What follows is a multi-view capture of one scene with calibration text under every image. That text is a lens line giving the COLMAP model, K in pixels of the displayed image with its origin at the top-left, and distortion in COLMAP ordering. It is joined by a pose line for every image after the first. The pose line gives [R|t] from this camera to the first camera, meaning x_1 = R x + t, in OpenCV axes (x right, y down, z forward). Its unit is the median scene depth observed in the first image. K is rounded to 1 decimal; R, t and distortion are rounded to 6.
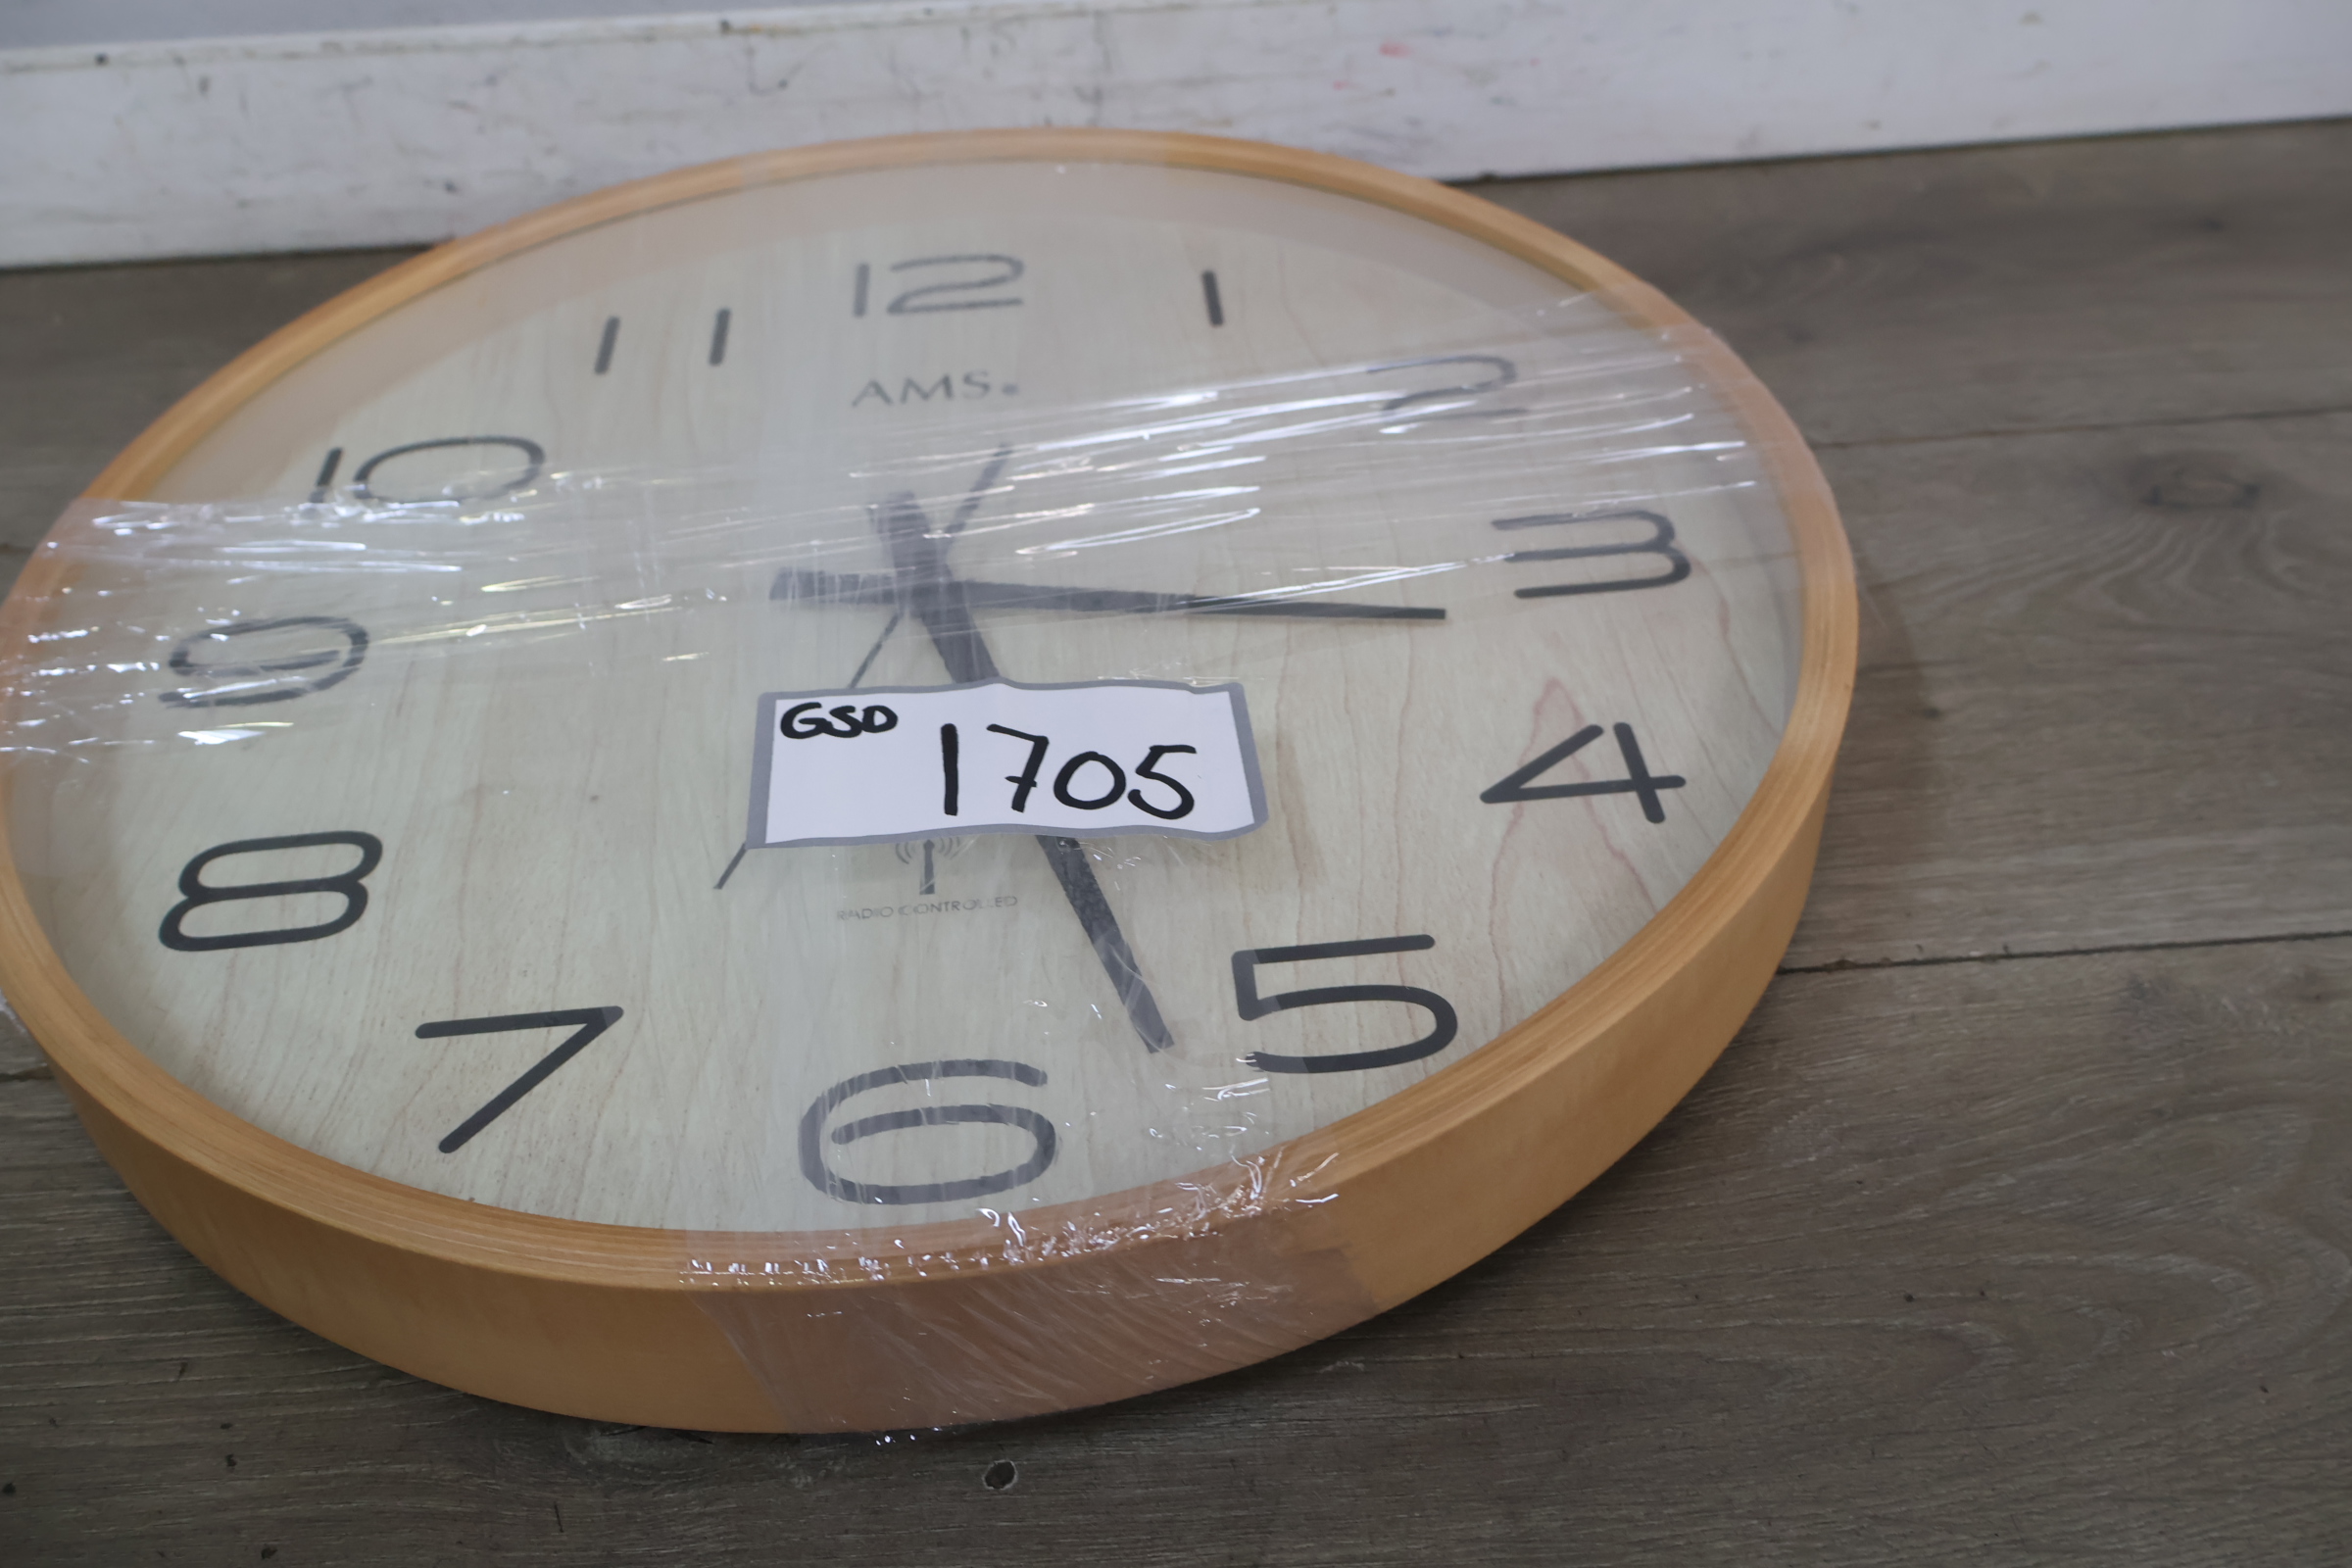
lens RADIAL K [[2063.0, 0, 1175.0], [0, 2063.0, 785.9], [0, 0, 1]] dist [0.015813, -0.007720]
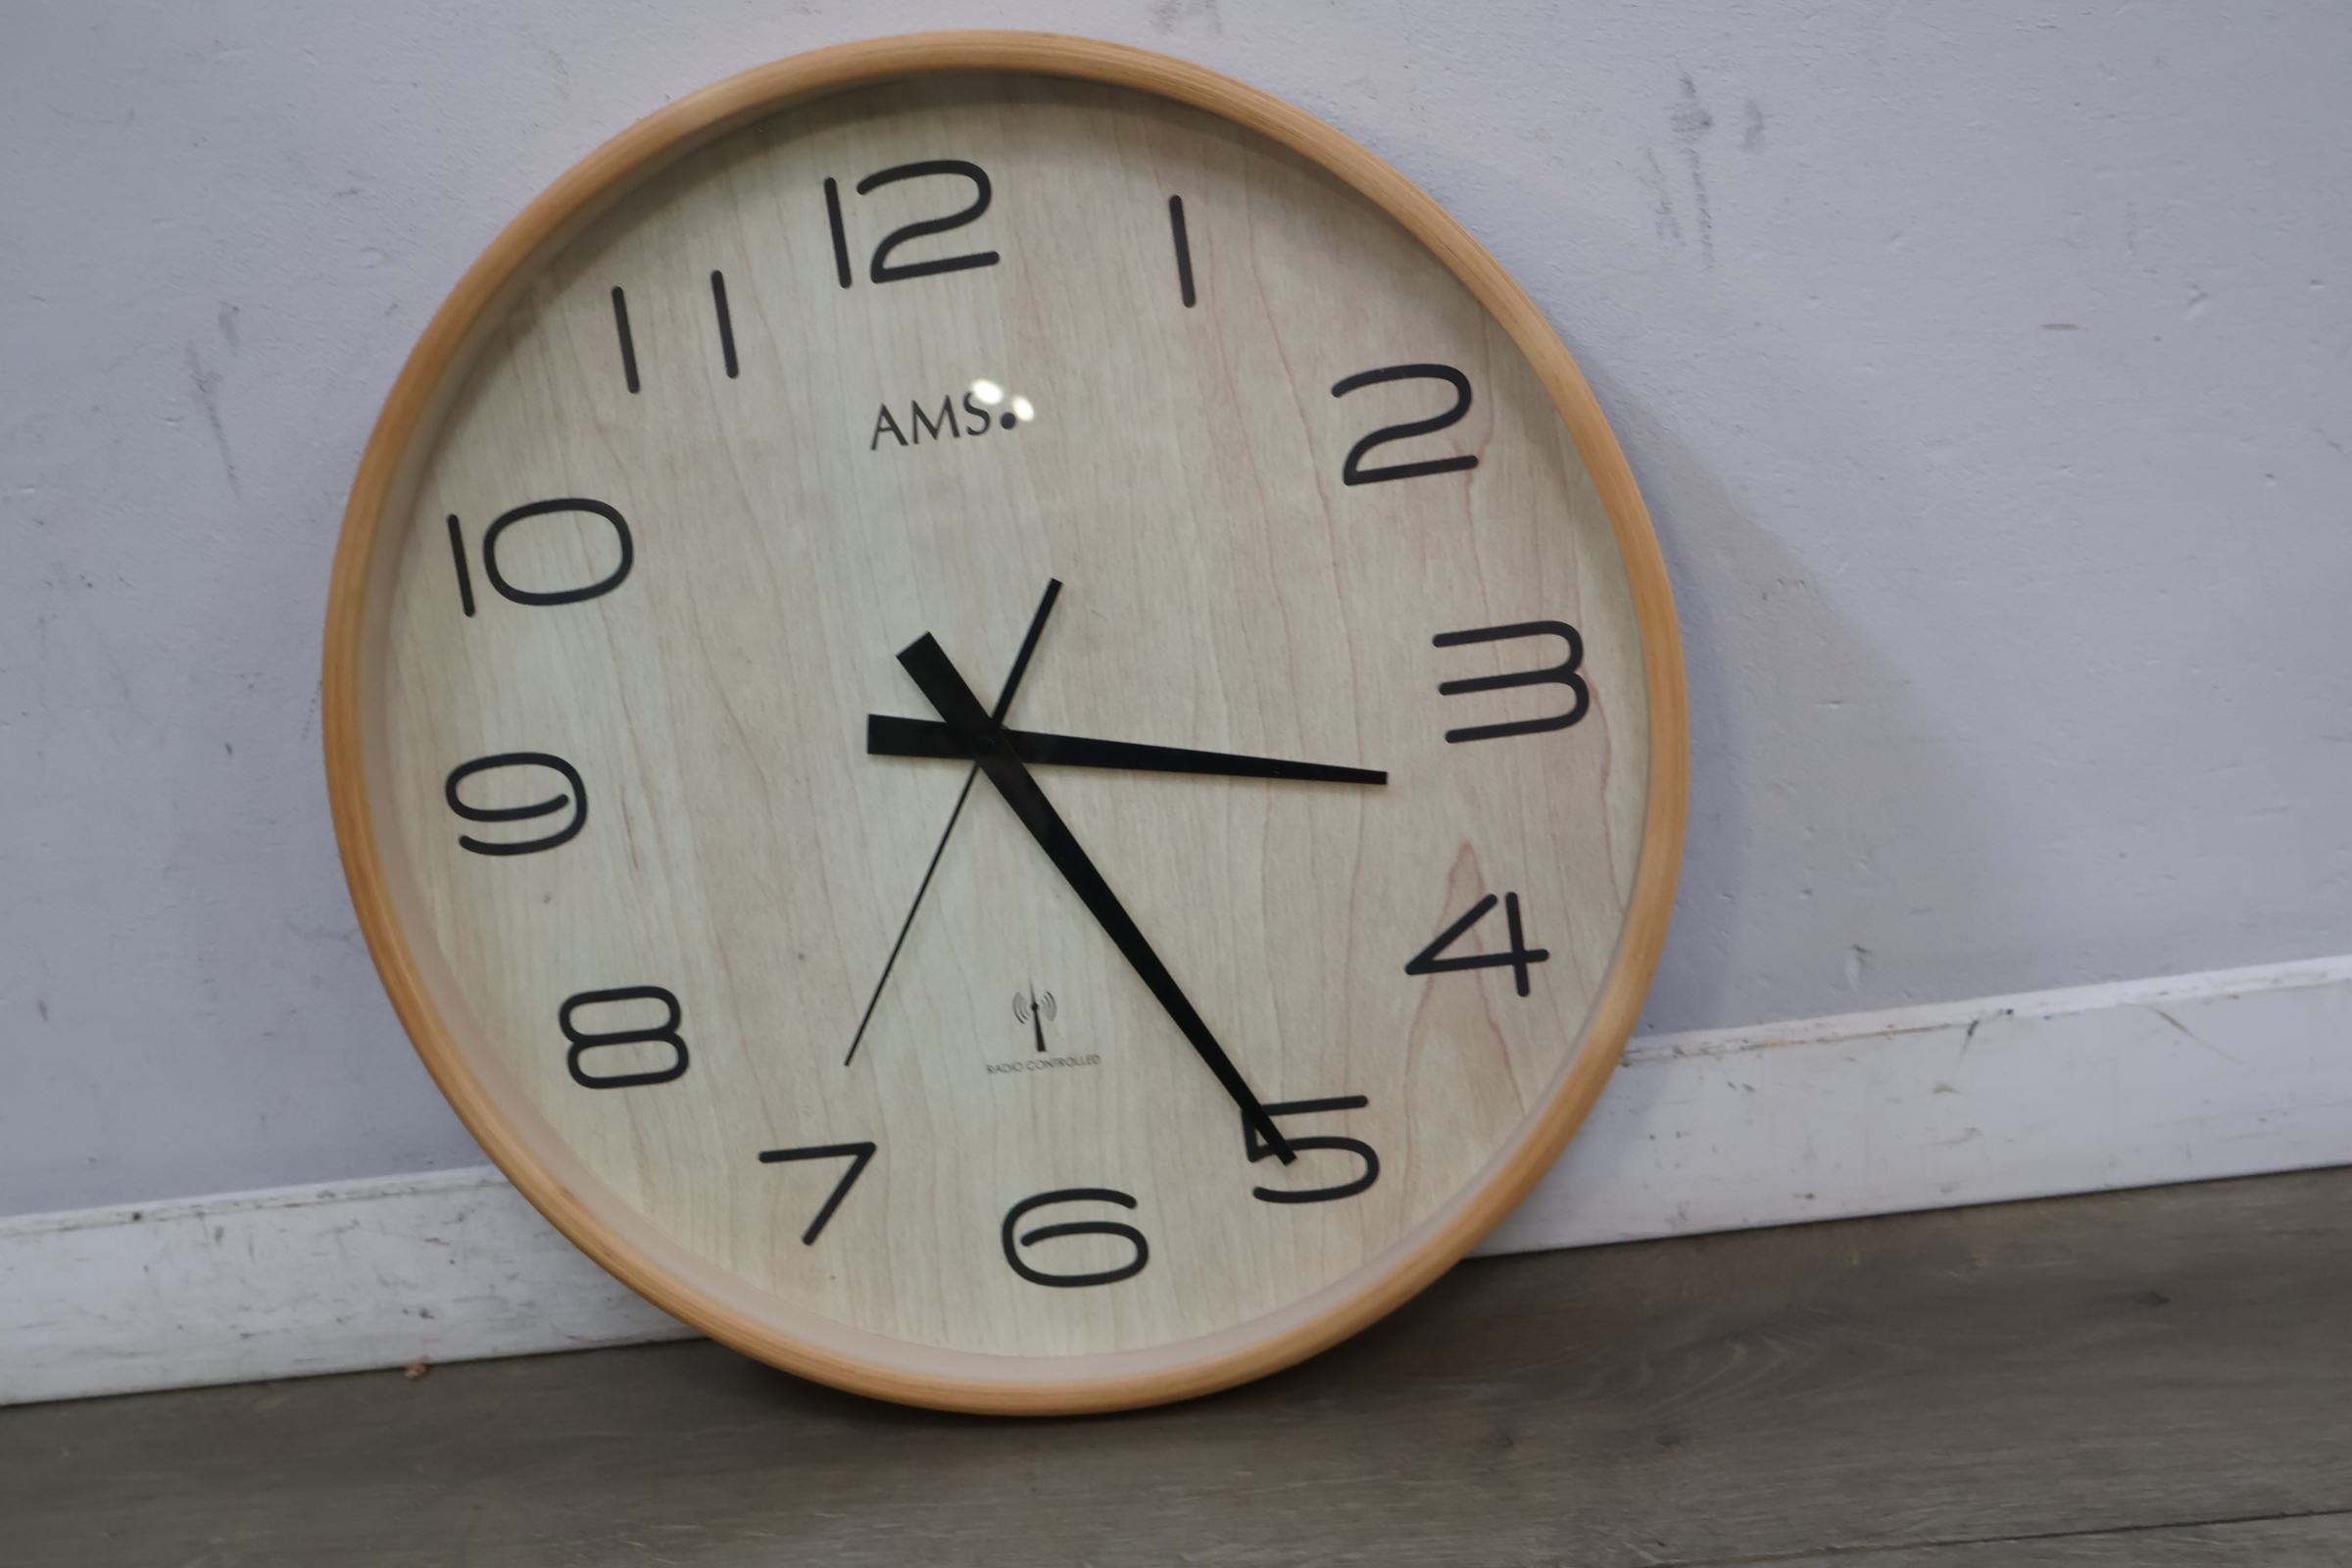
lens RADIAL K [[2501.0, 0, 1189.8], [0, 2501.0, 799.3], [0, 0, 1]] dist [0.000563, 0.000000]
pose [[0.990223, -0.047049, -0.131317, 0.235085], [0.136062, 0.533232, 0.834956, -1.540055], [0.030739, -0.844660, 0.534420, 0.164581]]
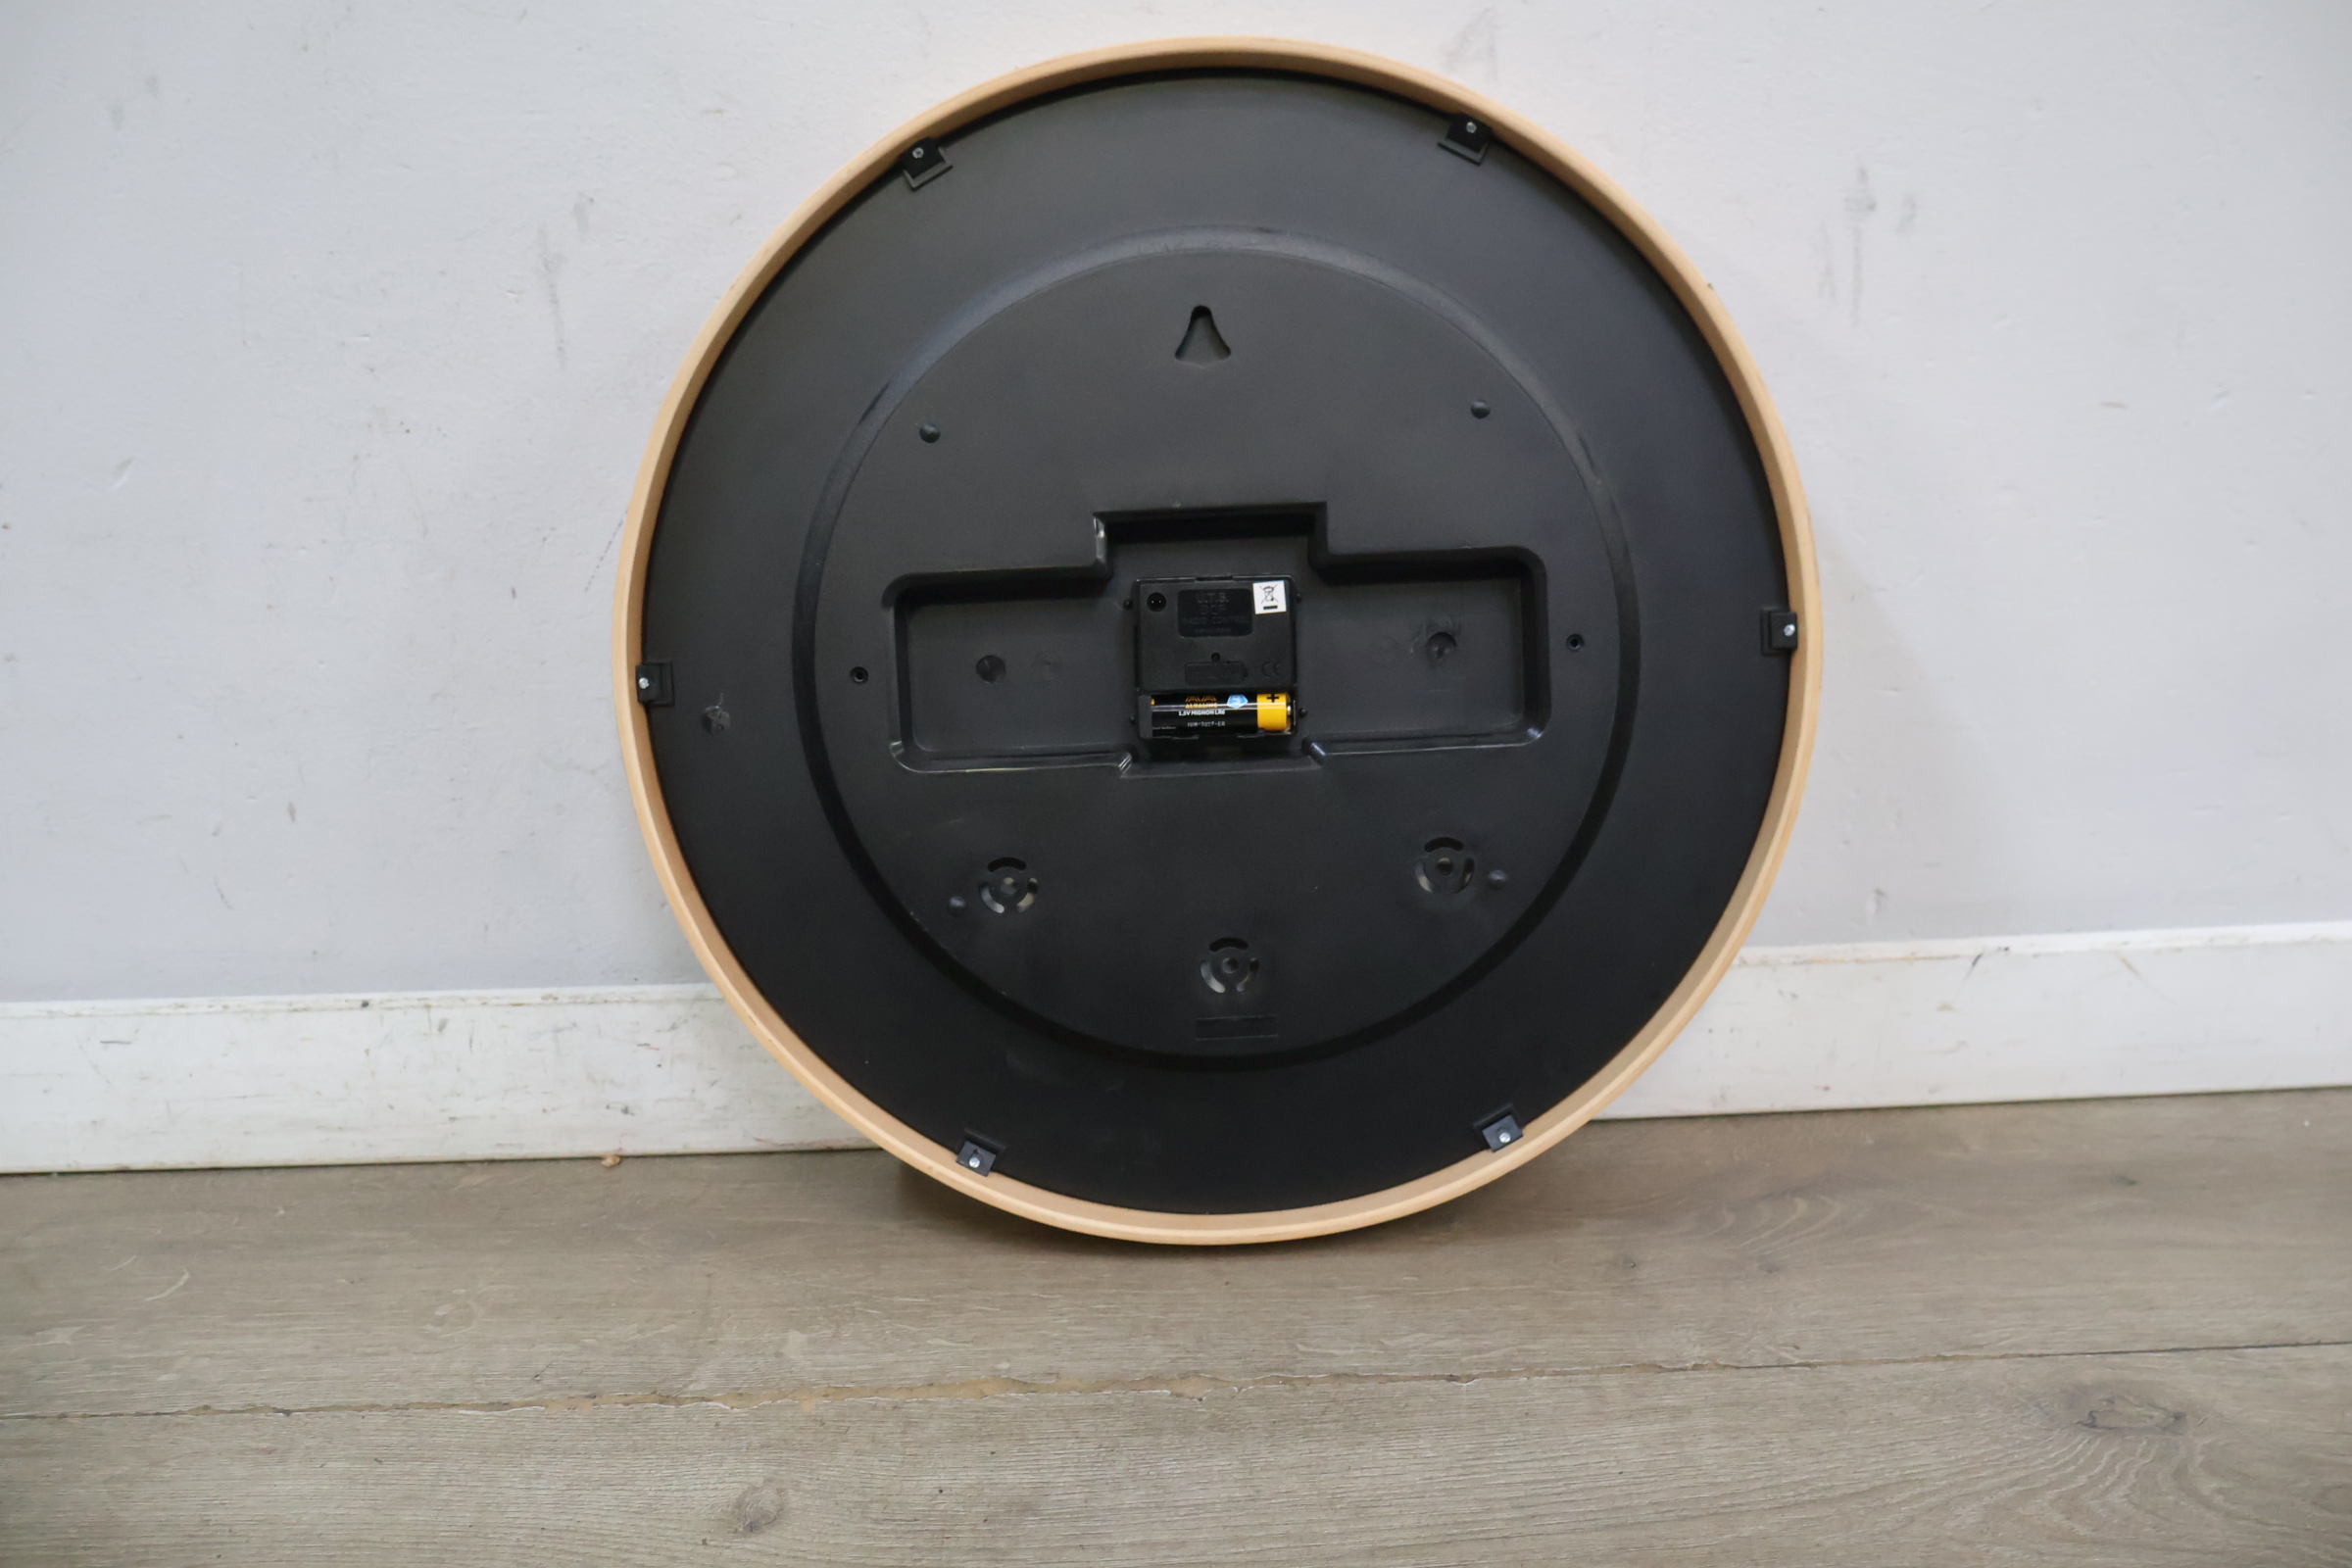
lens RADIAL K [[2002.3, 0, 1178.2], [0, 2002.3, 780.2], [0, 0, 1]] dist [-0.006975, 0.020322]
pose [[0.998703, 0.046479, 0.020792, -0.215002], [-0.043337, 0.561549, 0.826308, -1.416293], [0.026730, -0.826137, 0.562835, 0.106948]]
